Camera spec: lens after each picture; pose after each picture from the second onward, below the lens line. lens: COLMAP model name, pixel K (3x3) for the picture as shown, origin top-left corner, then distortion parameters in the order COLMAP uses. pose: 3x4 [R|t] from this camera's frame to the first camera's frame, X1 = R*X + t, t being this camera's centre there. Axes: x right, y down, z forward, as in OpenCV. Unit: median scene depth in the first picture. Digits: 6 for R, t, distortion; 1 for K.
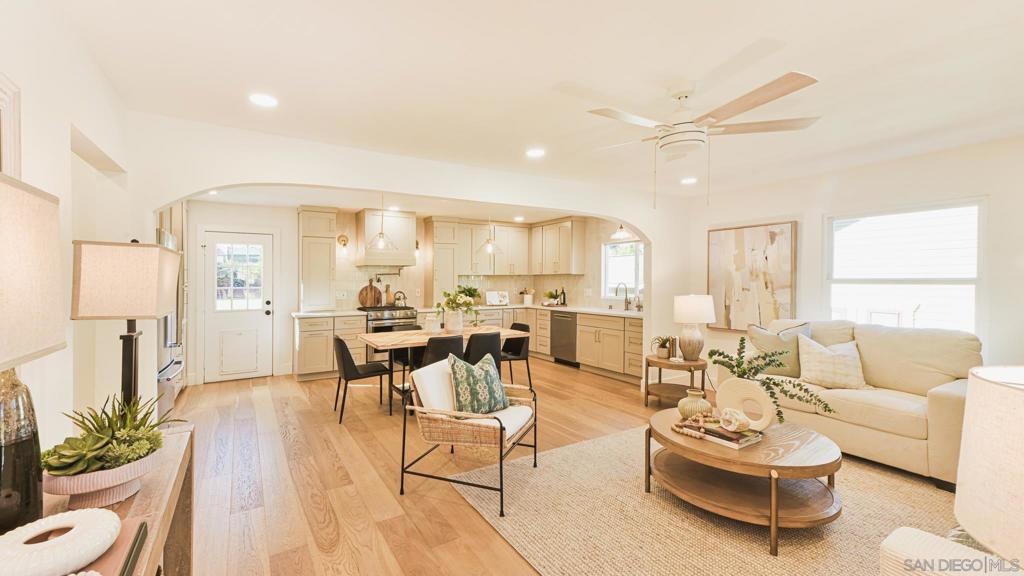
lens RADIAL K [[430.8, 0, 511.1], [0, 430.8, 274.0], [0, 0, 1]] dist [0.000169, 0.000003]
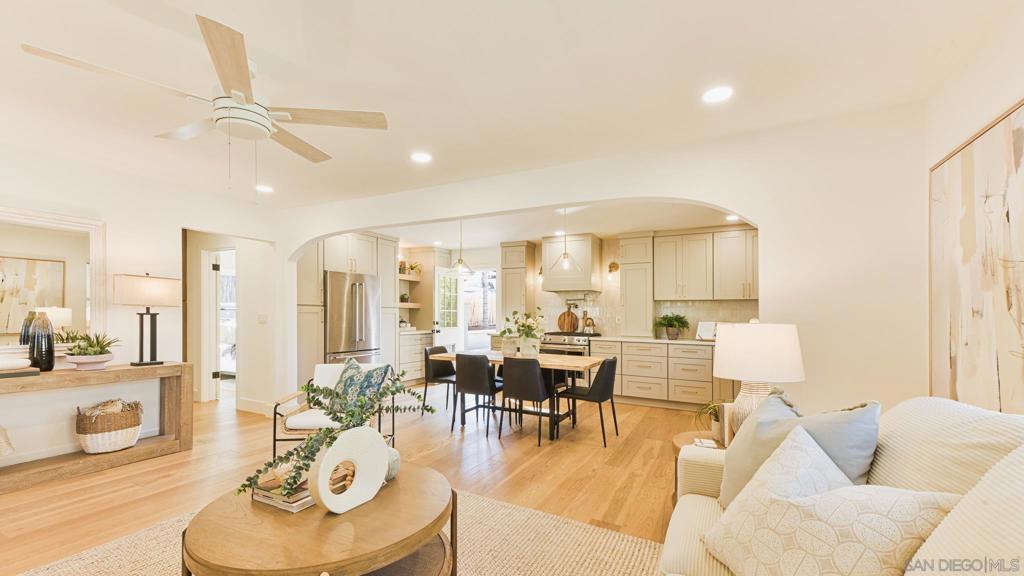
lens RADIAL K [[428.6, 0, 512.6], [0, 428.6, 315.2], [0, 0, 1]] dist [0.000329, 0.000004]
pose [[0.503001, 0.007632, -0.864252, 0.509757], [0.004509, 0.999924, 0.011454, 0.024583], [0.864274, -0.009658, 0.502929, 0.384716]]
